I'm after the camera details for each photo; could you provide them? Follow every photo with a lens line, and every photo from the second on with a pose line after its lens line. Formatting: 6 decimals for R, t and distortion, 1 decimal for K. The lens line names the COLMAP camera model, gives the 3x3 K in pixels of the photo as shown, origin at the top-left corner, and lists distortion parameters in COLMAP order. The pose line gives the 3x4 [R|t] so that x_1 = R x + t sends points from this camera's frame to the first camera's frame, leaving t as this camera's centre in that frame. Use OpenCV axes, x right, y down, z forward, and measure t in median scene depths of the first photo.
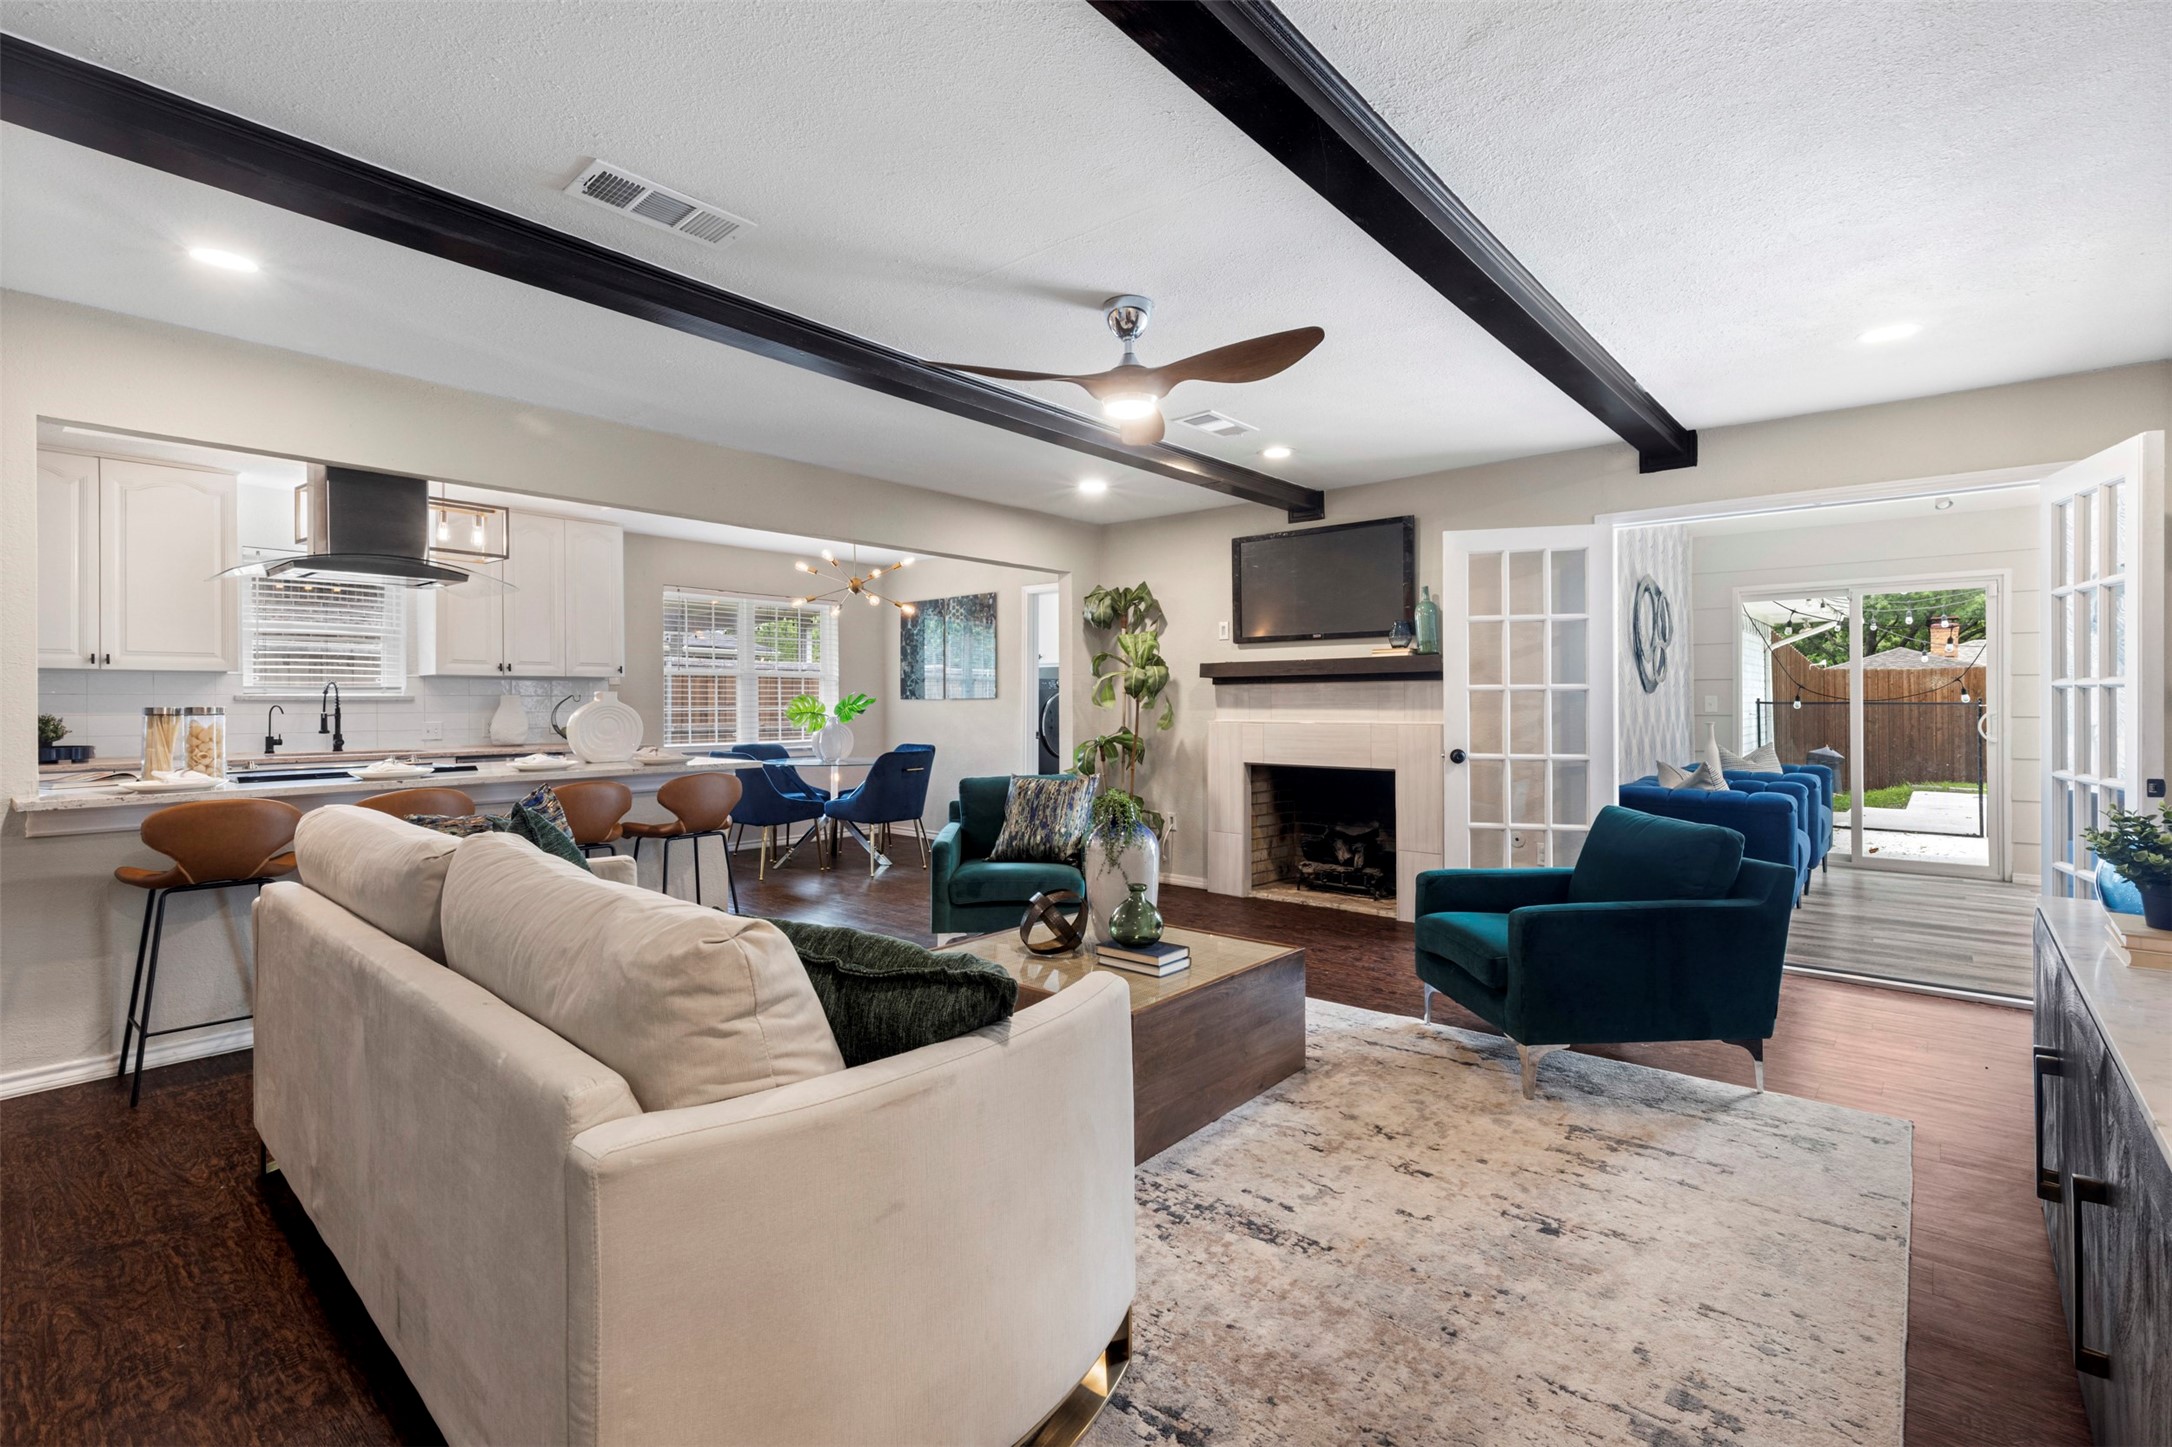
lens RADIAL K [[1007.0, 0, 1080.4], [0, 1007.0, 710.7], [0, 0, 1]] dist [0.018186, 0.000206]
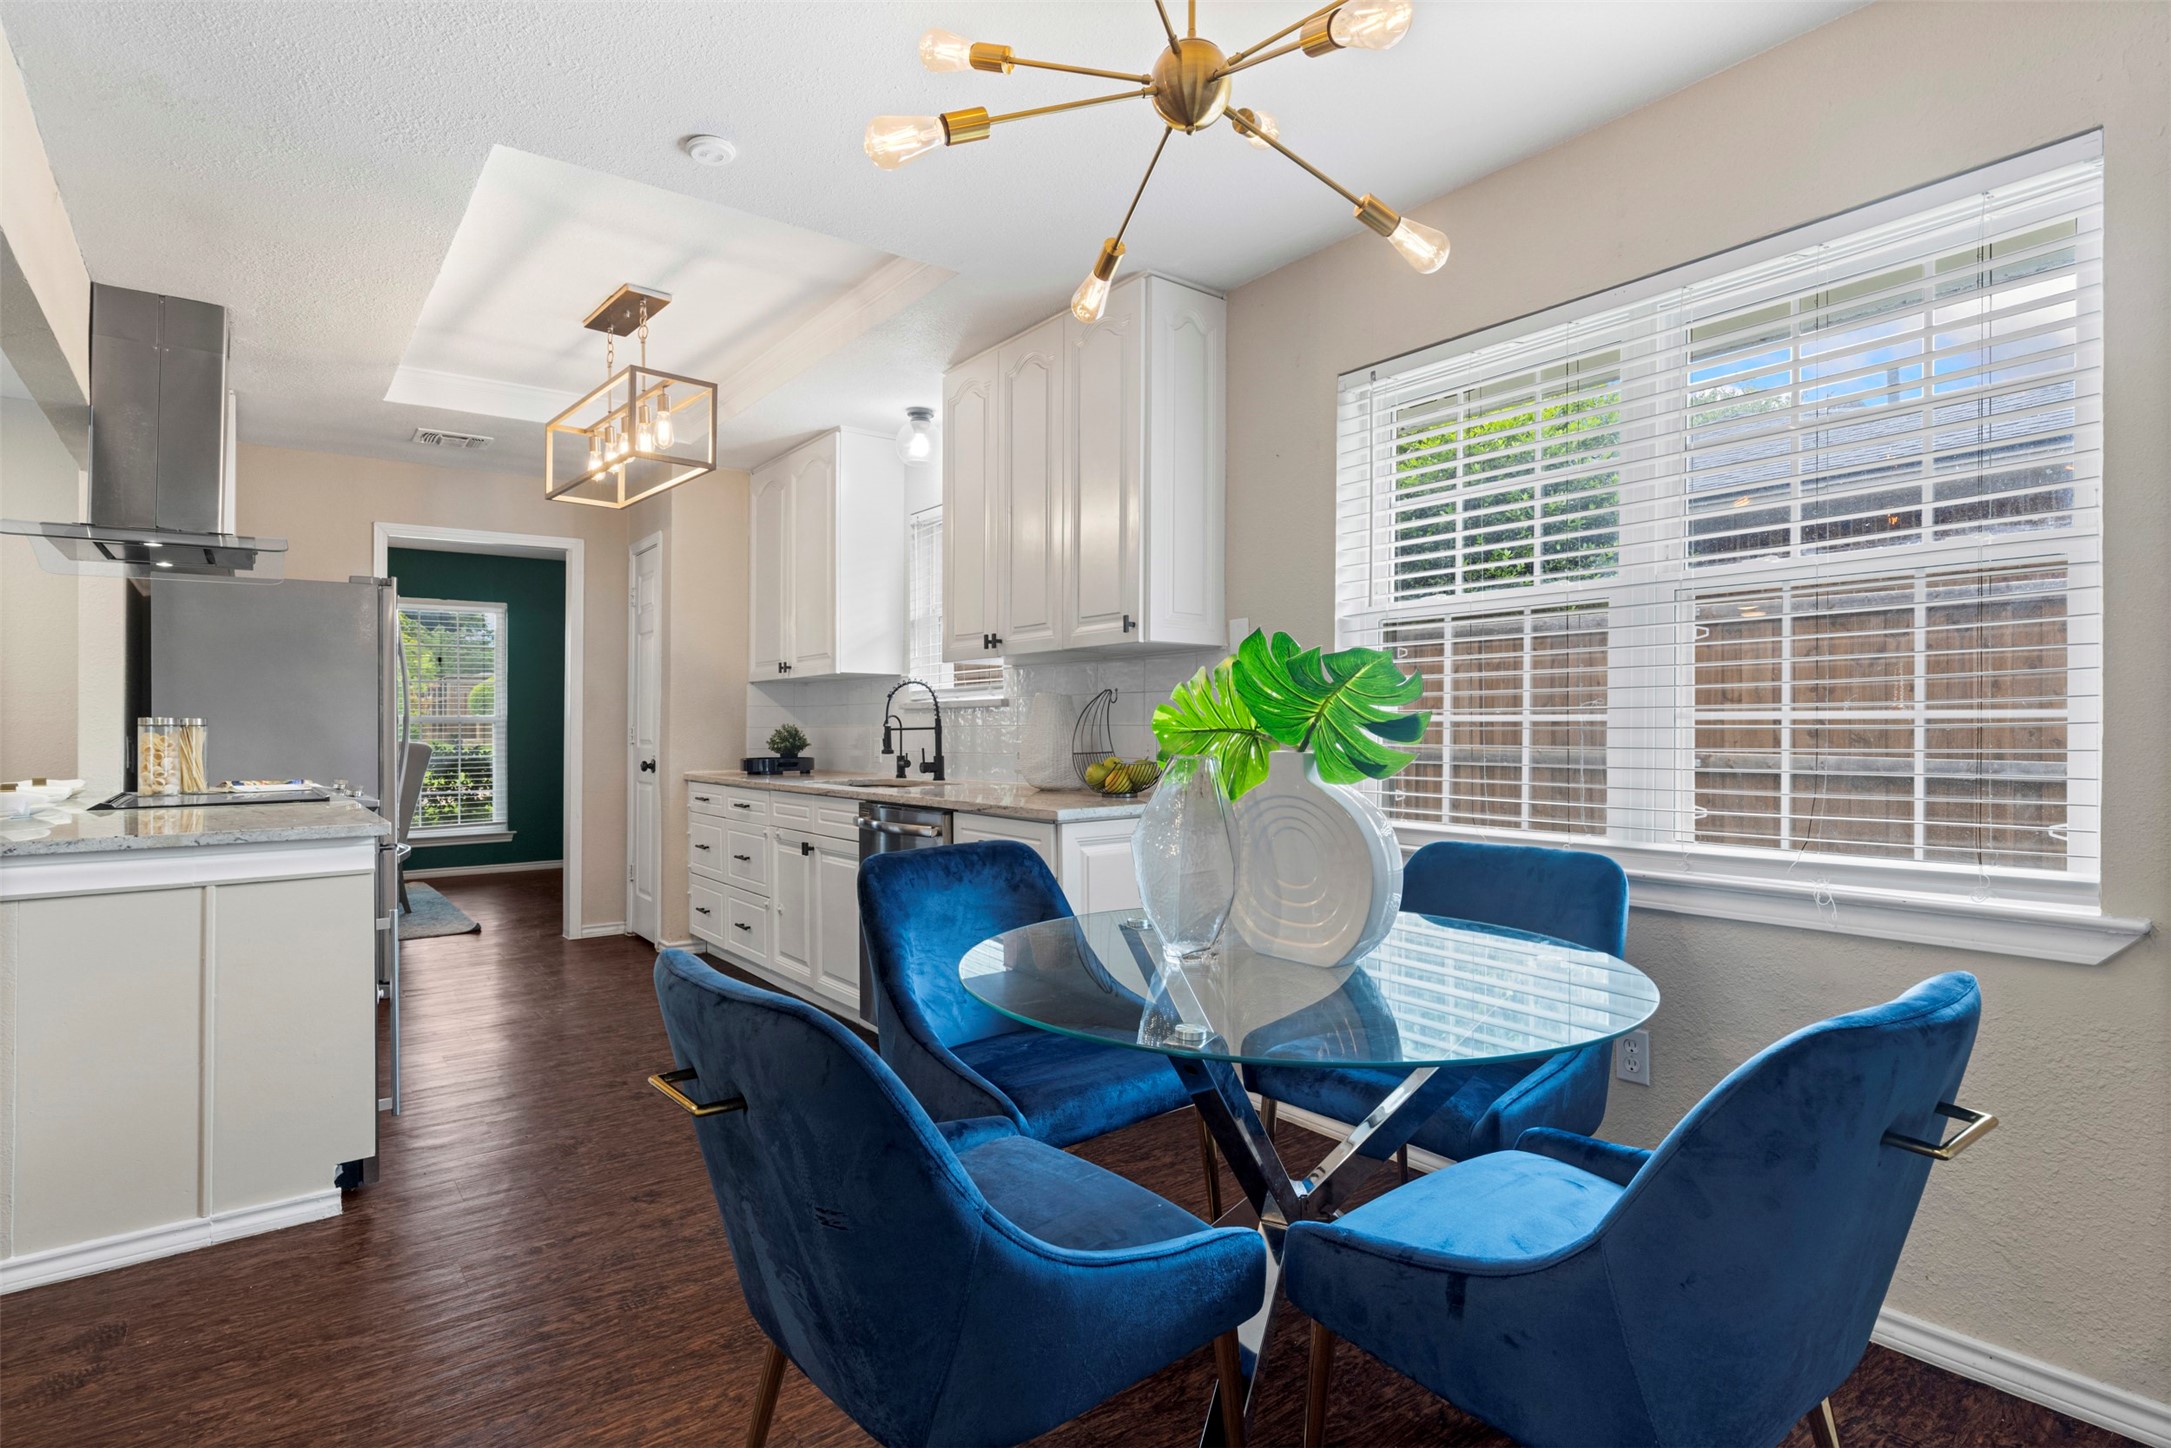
lens RADIAL K [[1106.4, 0, 1085.5], [0, 1106.4, 724.0], [0, 0, 1]] dist [0.000819, 0.000066]
pose [[-0.213953, -0.001333, -0.976843, -0.007735], [-0.000194, 0.999999, -0.001322, 0.002752], [0.976844, -0.000094, -0.213953, 1.559816]]
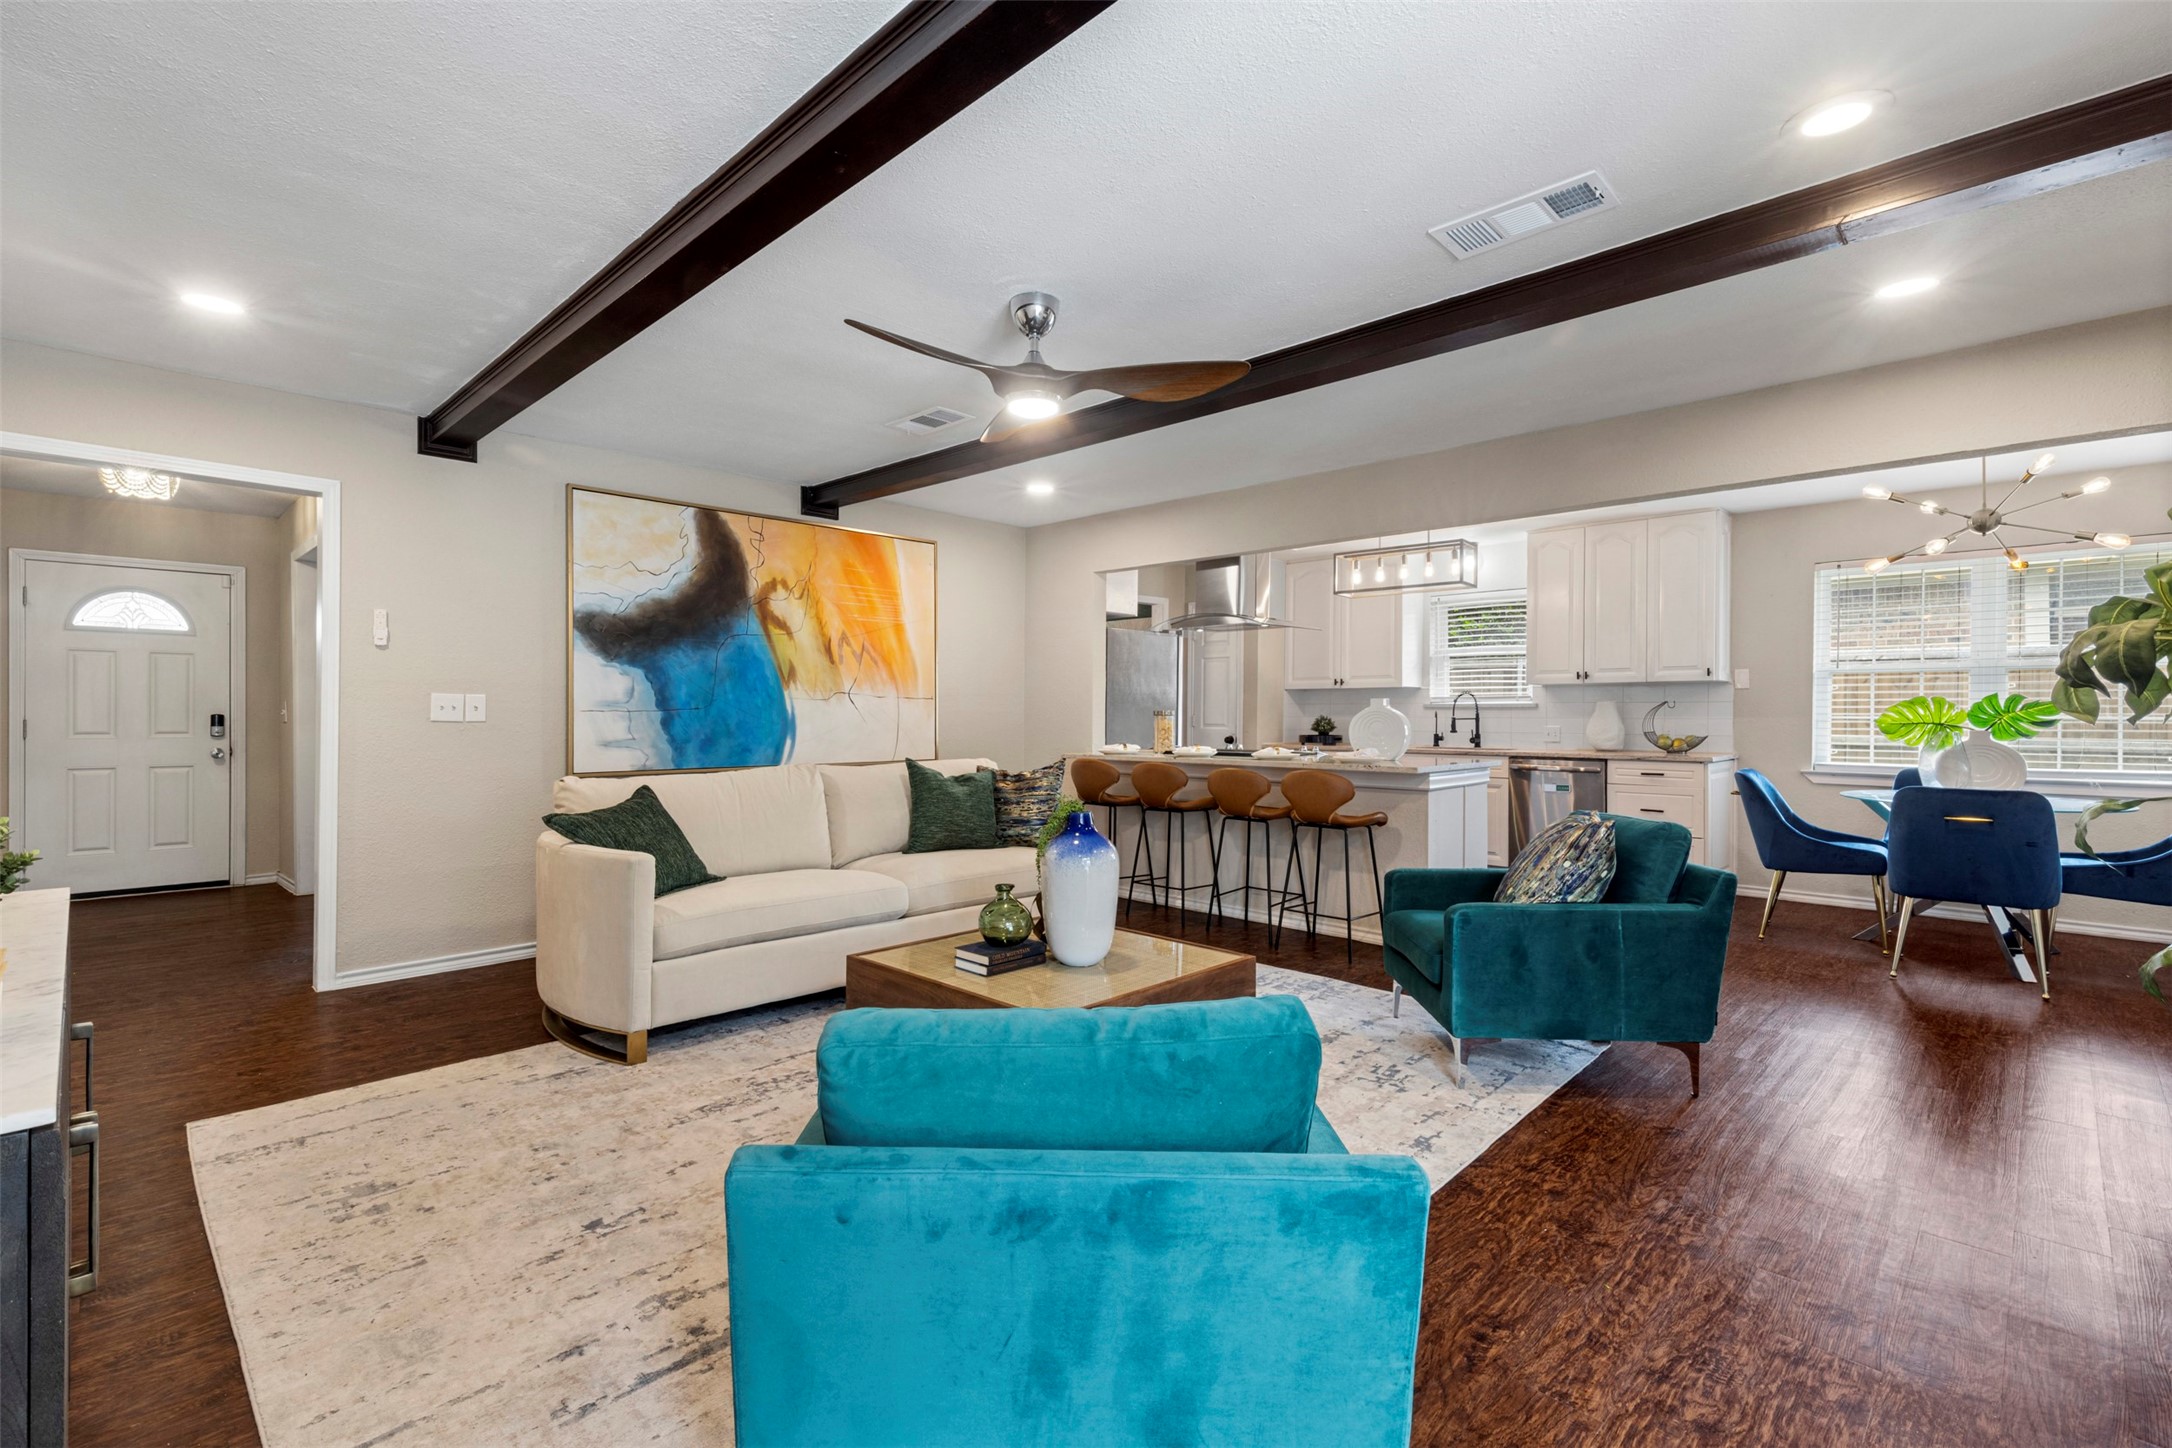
lens RADIAL K [[981.5, 0, 1078.6], [0, 981.5, 734.2], [0, 0, 1]] dist [0.008437, 0.000575]
pose [[-0.079030, 0.022486, -0.996619, 0.663600], [-0.006371, 0.999714, 0.023061, -0.002076], [0.996852, 0.008172, -0.078864, 0.740041]]
